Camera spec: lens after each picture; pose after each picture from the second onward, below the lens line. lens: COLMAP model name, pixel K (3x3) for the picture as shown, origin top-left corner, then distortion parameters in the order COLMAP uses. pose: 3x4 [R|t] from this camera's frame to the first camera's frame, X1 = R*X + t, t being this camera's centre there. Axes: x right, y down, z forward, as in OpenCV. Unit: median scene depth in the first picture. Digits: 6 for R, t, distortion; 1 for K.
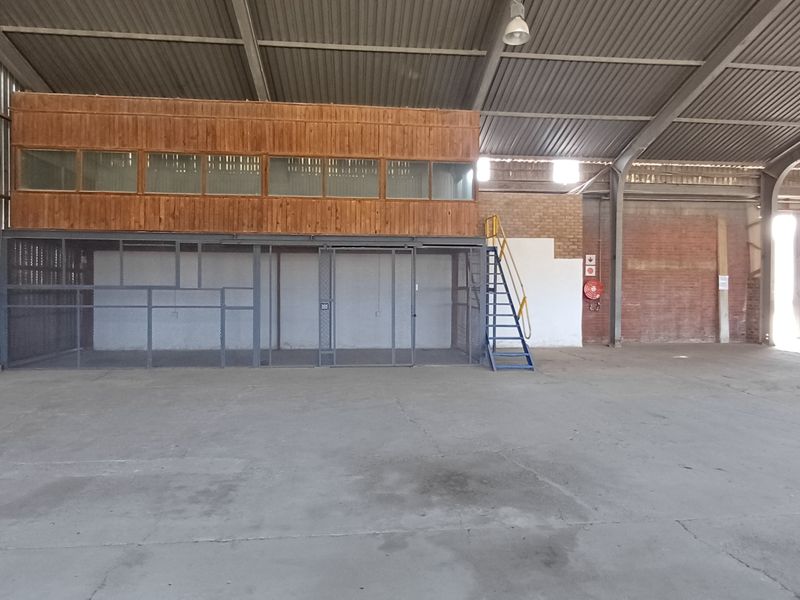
lens RADIAL K [[488.7, 0, 405.1], [0, 488.7, 292.2], [0, 0, 1]] dist [-0.001740, 0.000725]
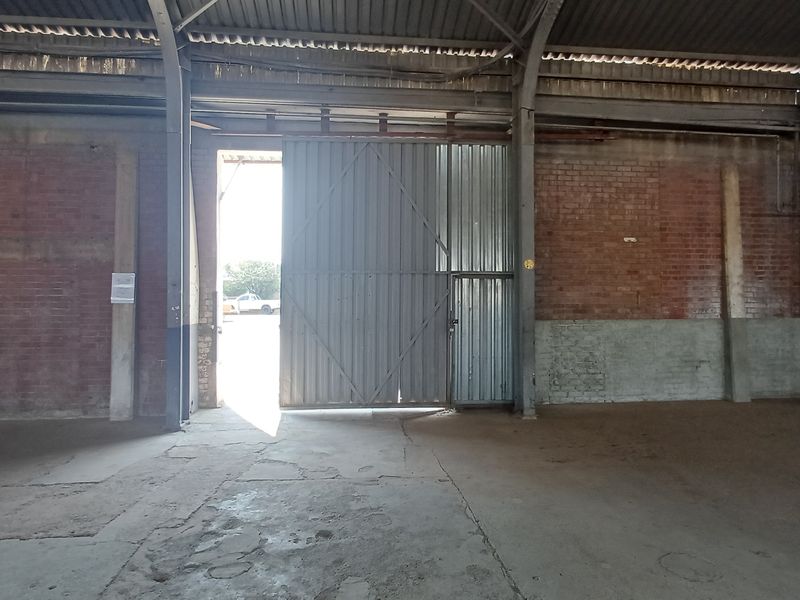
lens RADIAL K [[488.7, 0, 405.1], [0, 488.7, 292.2], [0, 0, 1]] dist [-0.001740, 0.000725]
pose [[0.999747, -0.008431, 0.020858, 0.909611], [0.008733, 0.999858, -0.014404, -0.006916], [-0.020734, 0.014582, 0.999679, 0.532203]]
